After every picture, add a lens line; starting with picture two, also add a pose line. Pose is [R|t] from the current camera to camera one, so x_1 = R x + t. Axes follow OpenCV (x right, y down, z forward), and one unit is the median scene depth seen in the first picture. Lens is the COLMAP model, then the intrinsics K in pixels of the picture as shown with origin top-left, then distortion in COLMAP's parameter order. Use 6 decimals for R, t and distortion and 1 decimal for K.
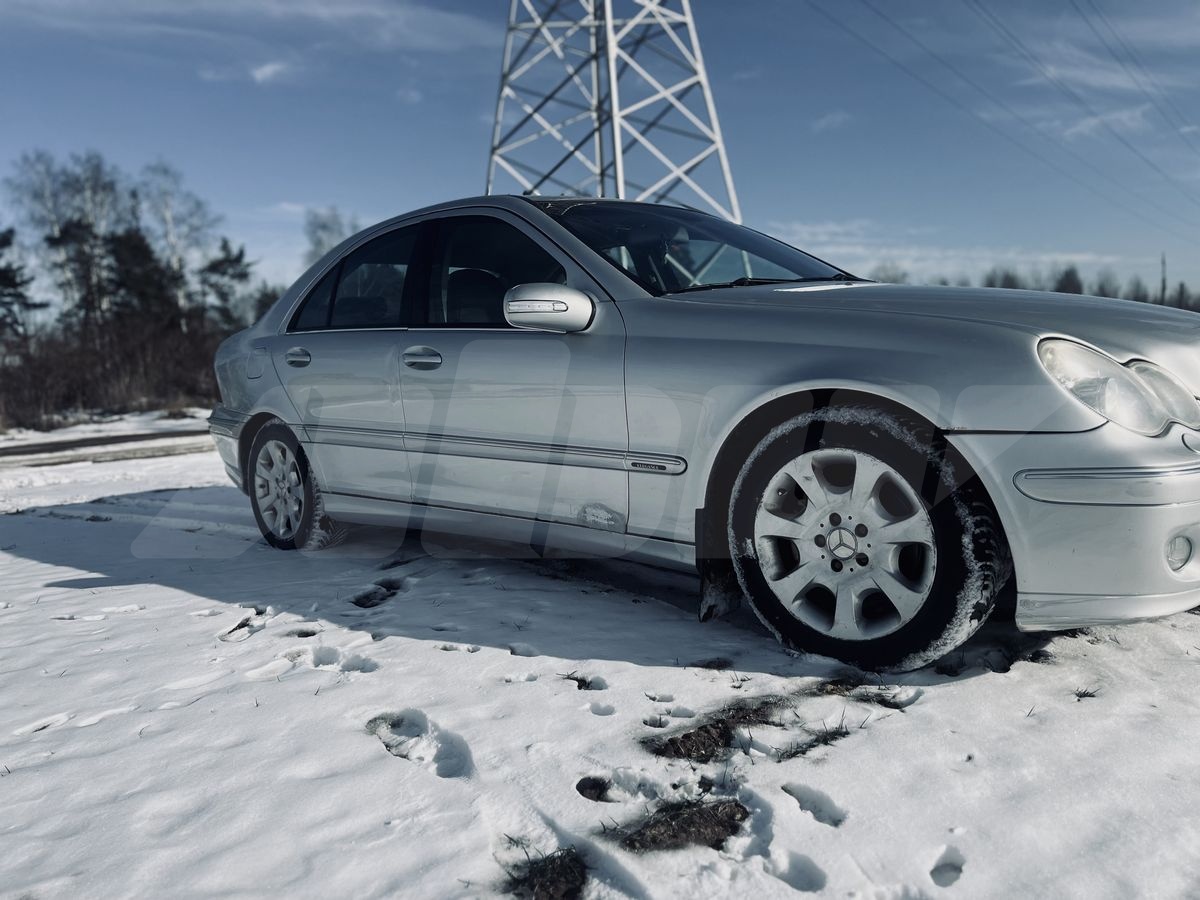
lens RADIAL K [[912.8, 0, 594.9], [0, 912.8, 449.6], [0, 0, 1]] dist [0.054503, -0.059000]
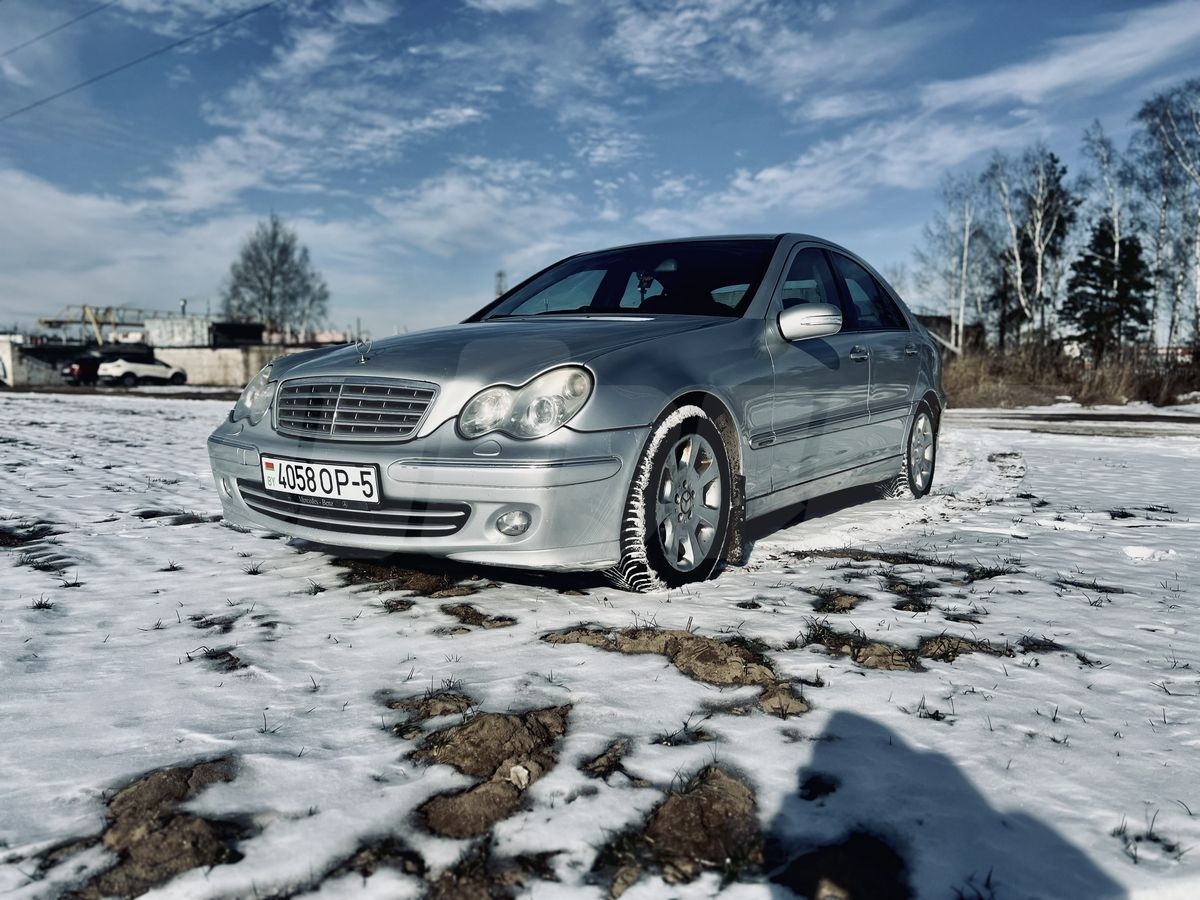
lens RADIAL K [[912.8, 0, 603.7], [0, 912.8, 453.8], [0, 0, 1]] dist [0.054503, -0.059000]
pose [[0.150102, 0.148816, -0.977406, 0.178132], [-0.107973, 0.985161, 0.133415, -0.019756], [0.982757, 0.085508, 0.163943, 0.106116]]
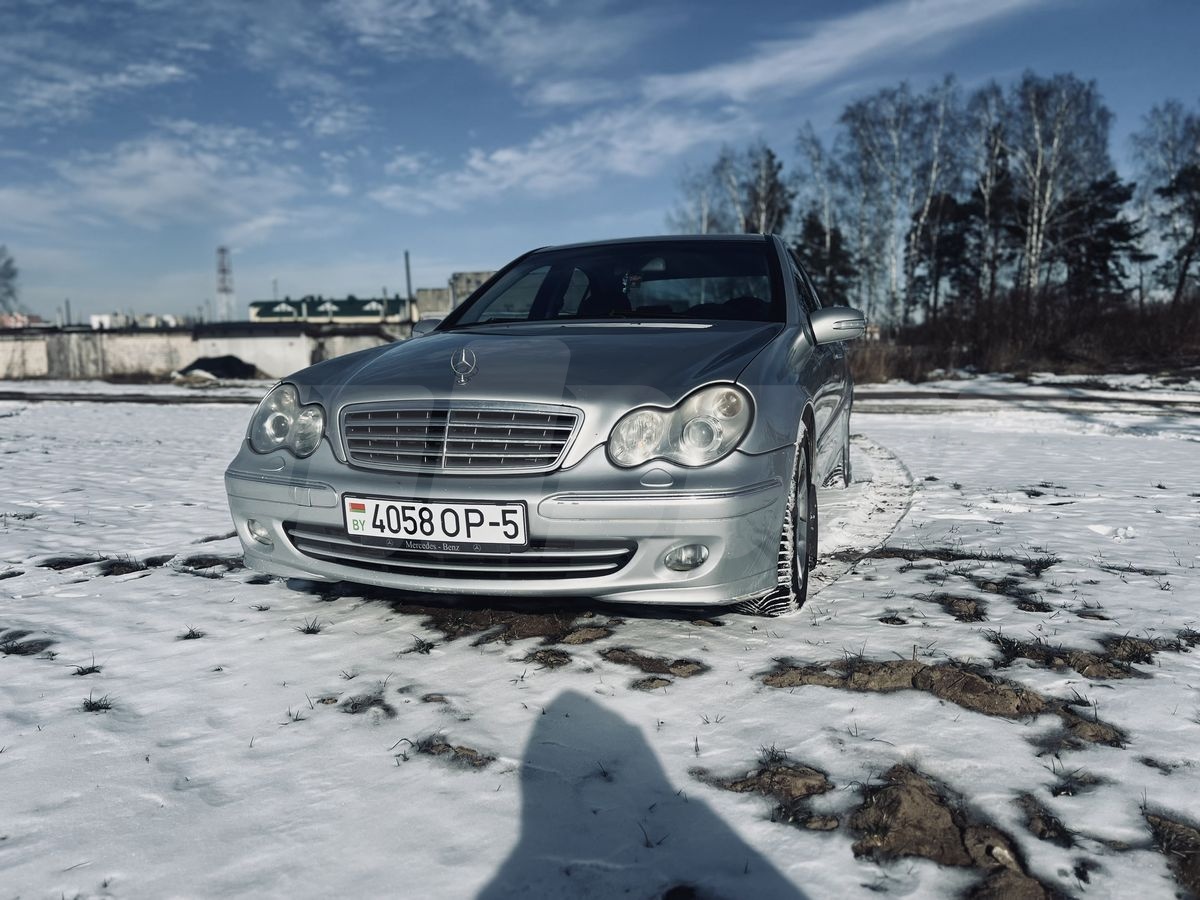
lens RADIAL K [[912.8, 0, 599.1], [0, 912.8, 451.4], [0, 0, 1]] dist [0.054503, -0.059000]
pose [[0.420725, 0.153533, -0.894102, 0.156687], [-0.100887, 0.987380, 0.122078, -0.018815], [0.901561, 0.038842, 0.430904, 0.064237]]
